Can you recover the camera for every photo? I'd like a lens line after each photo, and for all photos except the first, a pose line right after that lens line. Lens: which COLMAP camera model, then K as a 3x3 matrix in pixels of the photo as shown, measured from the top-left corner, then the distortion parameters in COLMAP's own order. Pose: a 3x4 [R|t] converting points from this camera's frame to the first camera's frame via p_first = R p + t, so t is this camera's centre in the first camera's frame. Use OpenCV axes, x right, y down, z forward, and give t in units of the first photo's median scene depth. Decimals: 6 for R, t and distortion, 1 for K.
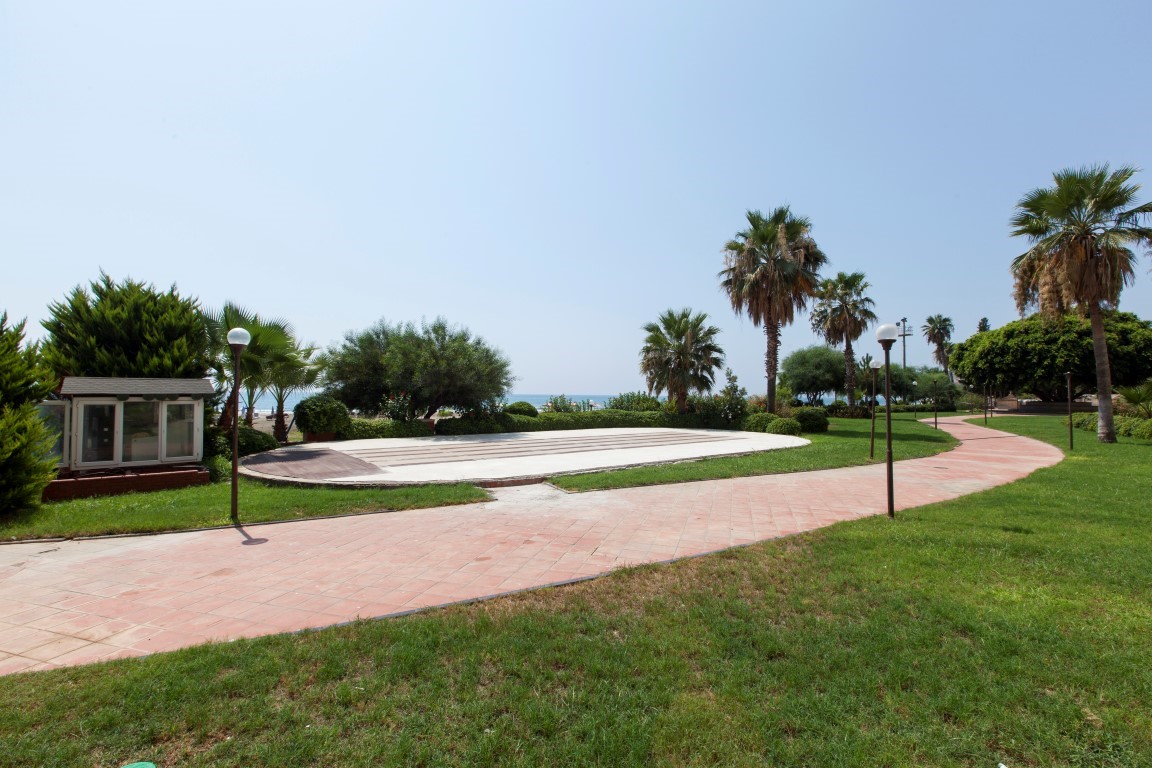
lens RADIAL K [[513.0, 0, 574.2], [0, 513.0, 378.6], [0, 0, 1]] dist [-0.001394, 0.000101]
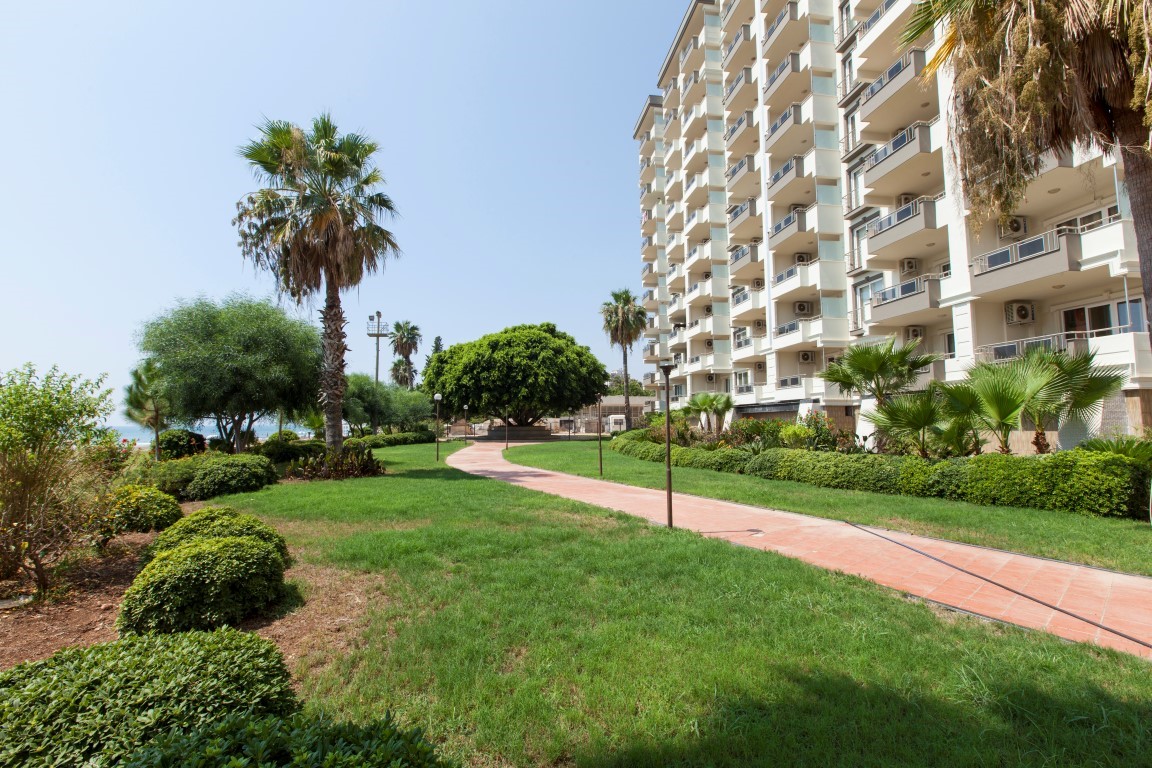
lens RADIAL K [[513.0, 0, 576.3], [0, 513.0, 378.7], [0, 0, 1]] dist [-0.001394, 0.000101]
pose [[0.518743, 0.059731, 0.852841, 0.218200], [-0.014752, 0.998033, -0.060927, 0.016421], [-0.854803, 0.019025, 0.518603, 0.469570]]
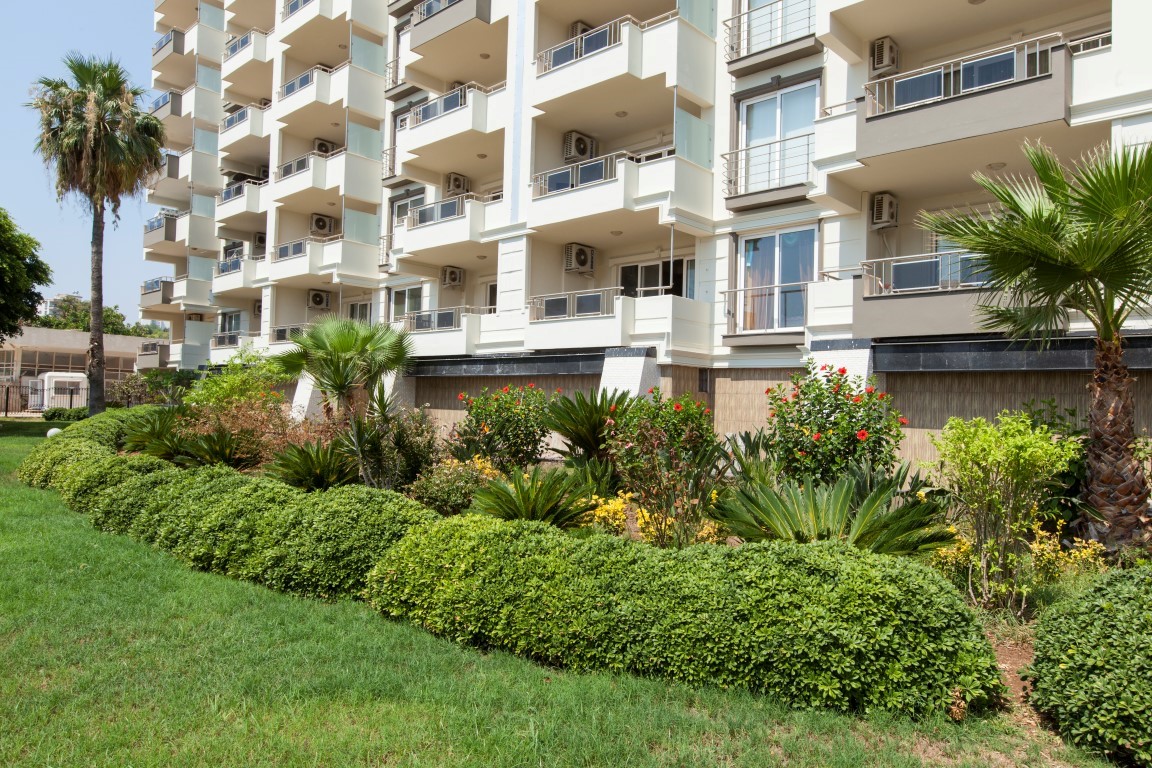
lens RADIAL K [[753.0, 0, 577.0], [0, 753.0, 378.0], [0, 0, 1]] dist [0.004392, -0.004200]
pose [[-0.132281, 0.020618, 0.990998, 0.481757], [-0.057182, 0.997960, -0.028395, 0.025137], [-0.989562, -0.060423, -0.130832, 0.603382]]
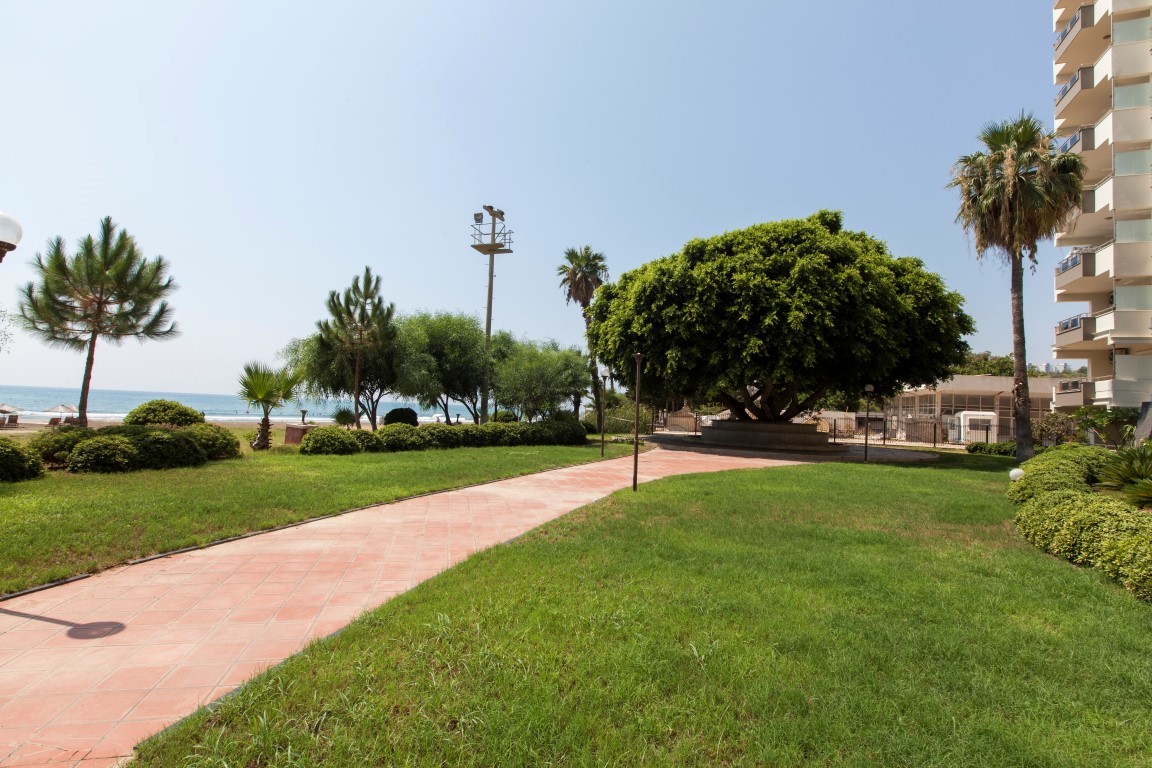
lens RADIAL K [[577.6, 0, 570.6], [0, 577.6, 377.6], [0, 0, 1]] dist [-0.002976, -0.001806]
pose [[0.868489, 0.054943, 0.492654, 0.560133], [-0.050244, 0.998477, -0.022781, 0.027754], [-0.493156, -0.004968, 0.869927, 0.671130]]
